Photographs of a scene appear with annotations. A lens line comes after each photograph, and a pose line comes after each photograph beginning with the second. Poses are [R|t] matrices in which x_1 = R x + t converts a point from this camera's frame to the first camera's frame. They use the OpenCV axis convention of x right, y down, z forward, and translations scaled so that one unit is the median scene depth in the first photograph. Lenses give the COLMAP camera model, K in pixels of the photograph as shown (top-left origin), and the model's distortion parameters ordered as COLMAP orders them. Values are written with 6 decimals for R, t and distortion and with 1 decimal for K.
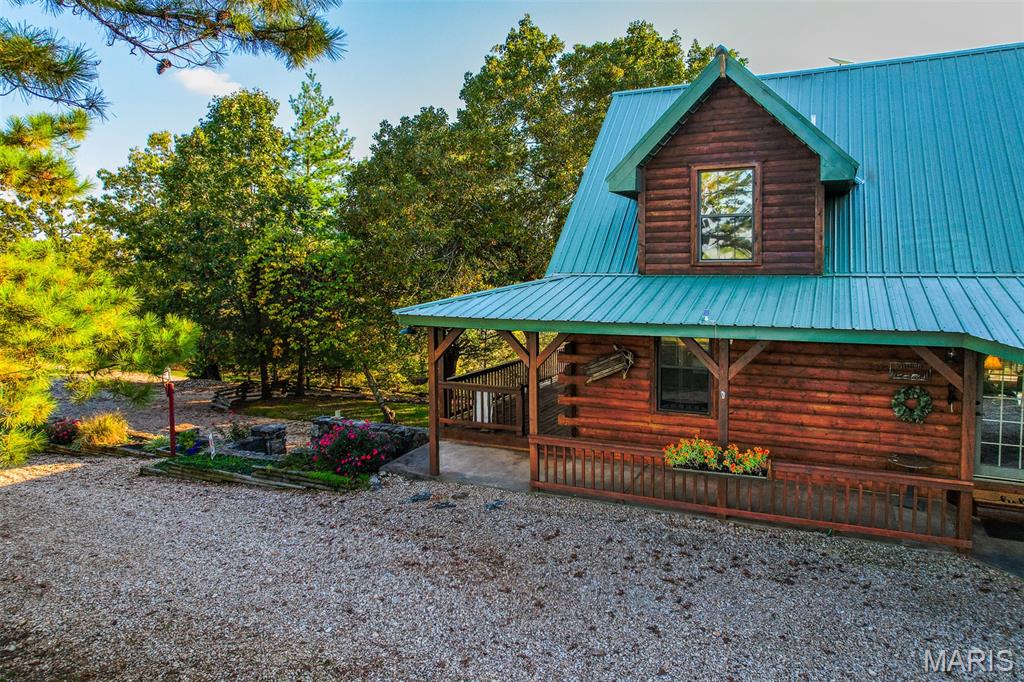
lens RADIAL K [[670.2, 0, 512.5], [0, 670.2, 303.8], [0, 0, 1]] dist [-0.034454, -0.000075]
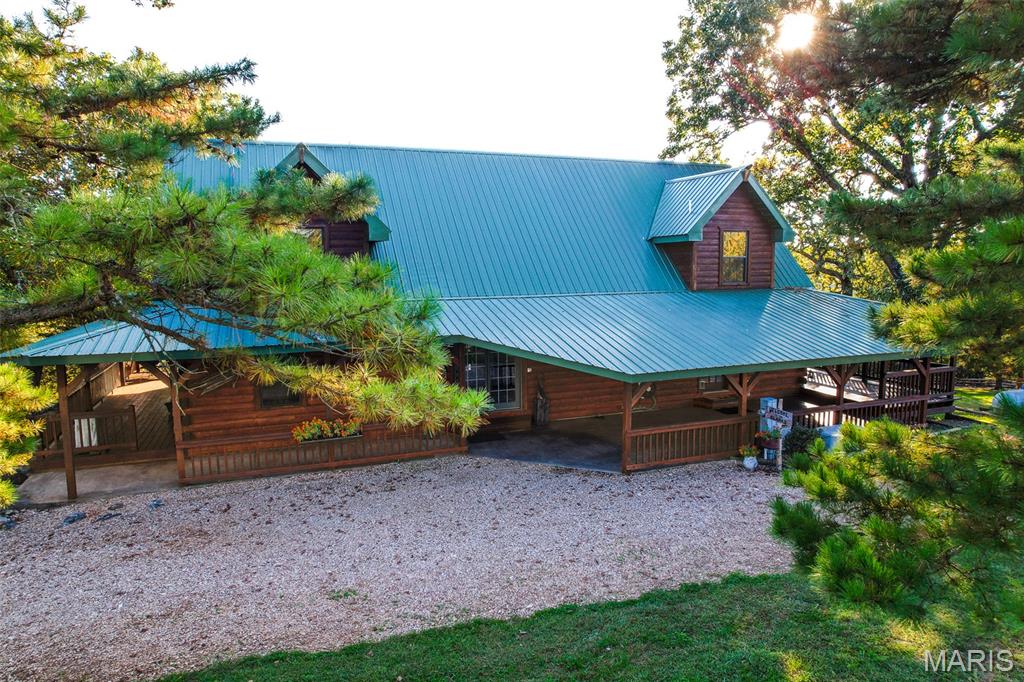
lens RADIAL K [[664.7, 0, 512.0], [0, 664.7, 341.0], [0, 0, 1]] dist [-0.072539, 0.080318]
pose [[0.688539, -0.090569, 0.719521, -0.398160], [0.044735, 0.995586, 0.082510, -0.061694], [-0.723818, -0.024624, 0.689552, -0.273586]]
